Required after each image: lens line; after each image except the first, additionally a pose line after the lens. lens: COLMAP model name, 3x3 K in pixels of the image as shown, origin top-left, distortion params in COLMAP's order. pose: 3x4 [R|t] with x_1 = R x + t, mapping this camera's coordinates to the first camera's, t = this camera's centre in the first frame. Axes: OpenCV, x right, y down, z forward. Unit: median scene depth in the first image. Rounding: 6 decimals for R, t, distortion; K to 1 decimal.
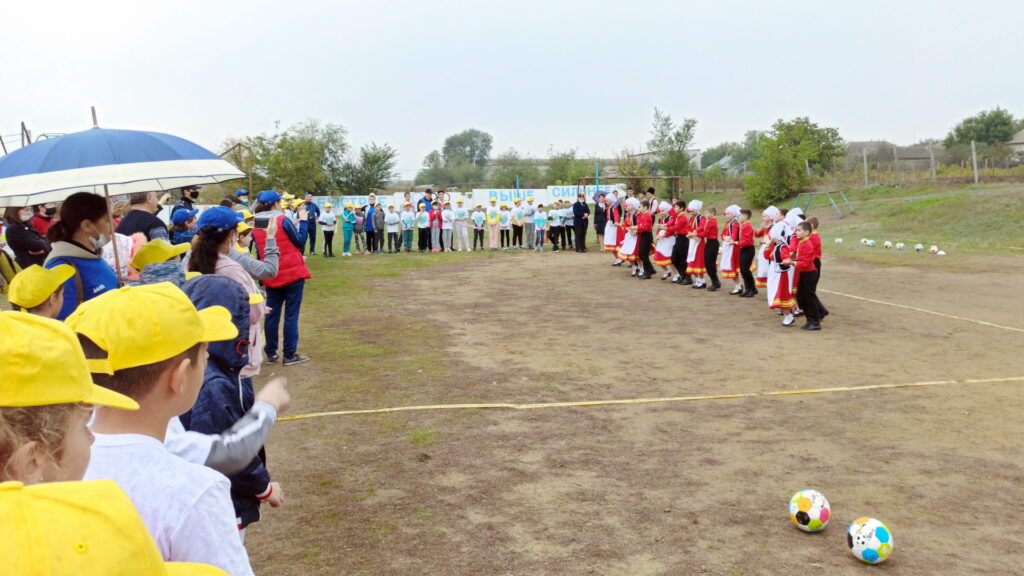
lens RADIAL K [[815.6, 0, 568.0], [0, 815.6, 208.3], [0, 0, 1]] dist [-0.001195, -0.002067]
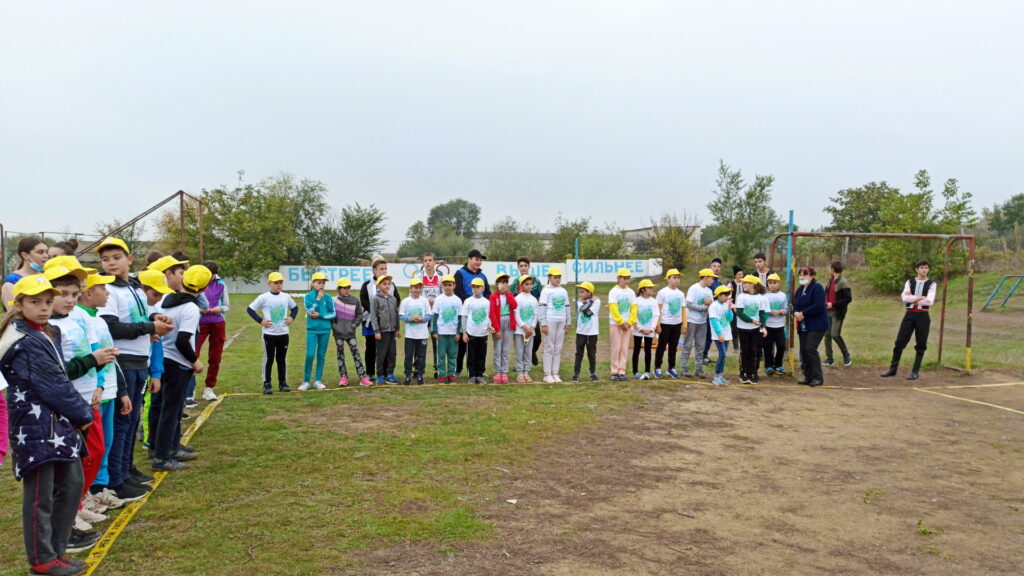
lens RADIAL K [[840.1, 0, 523.7], [0, 840.1, 317.9], [0, 0, 1]] dist [0.056986, -0.049464]
pose [[0.999143, 0.024459, -0.033406, -0.035558], [-0.023135, 0.998954, 0.039438, -0.000728], [0.034335, -0.038631, 0.998663, 0.134621]]
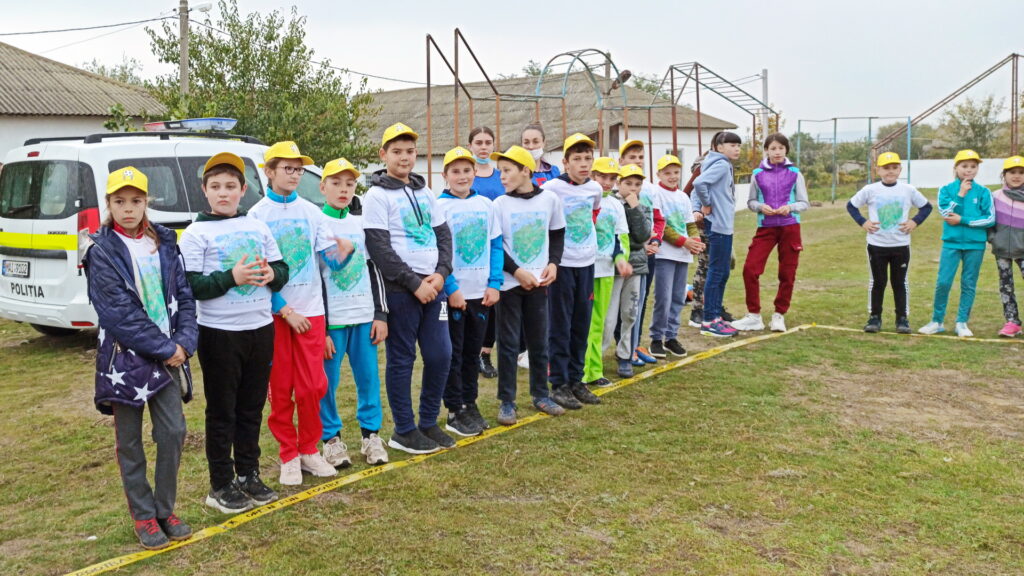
lens RADIAL K [[815.6, 0, 507.0], [0, 815.6, 284.8], [0, 0, 1]] dist [-0.001195, -0.002067]
pose [[0.456235, 0.132383, -0.879957, -0.019934], [0.001982, 0.988719, 0.149772, -0.000915], [0.889857, -0.070075, 0.450825, 0.194082]]
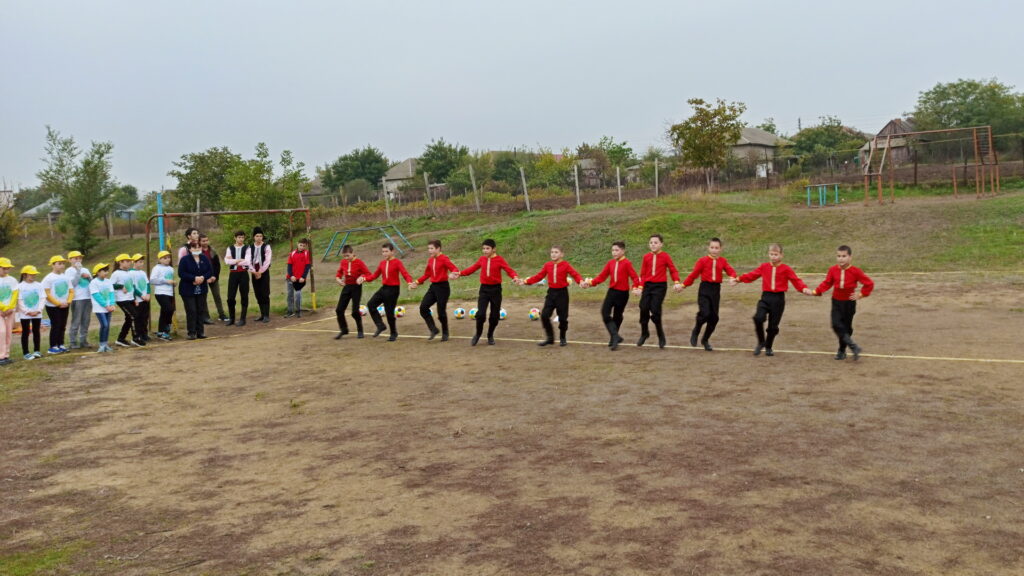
lens RADIAL K [[840.1, 0, 584.0], [0, 840.1, 232.4], [0, 0, 1]] dist [0.056986, -0.049464]
pose [[0.723823, -0.049313, 0.688221, -0.051782], [0.063648, 0.997962, 0.004567, -0.002240], [-0.687044, 0.040499, 0.725486, 0.098651]]
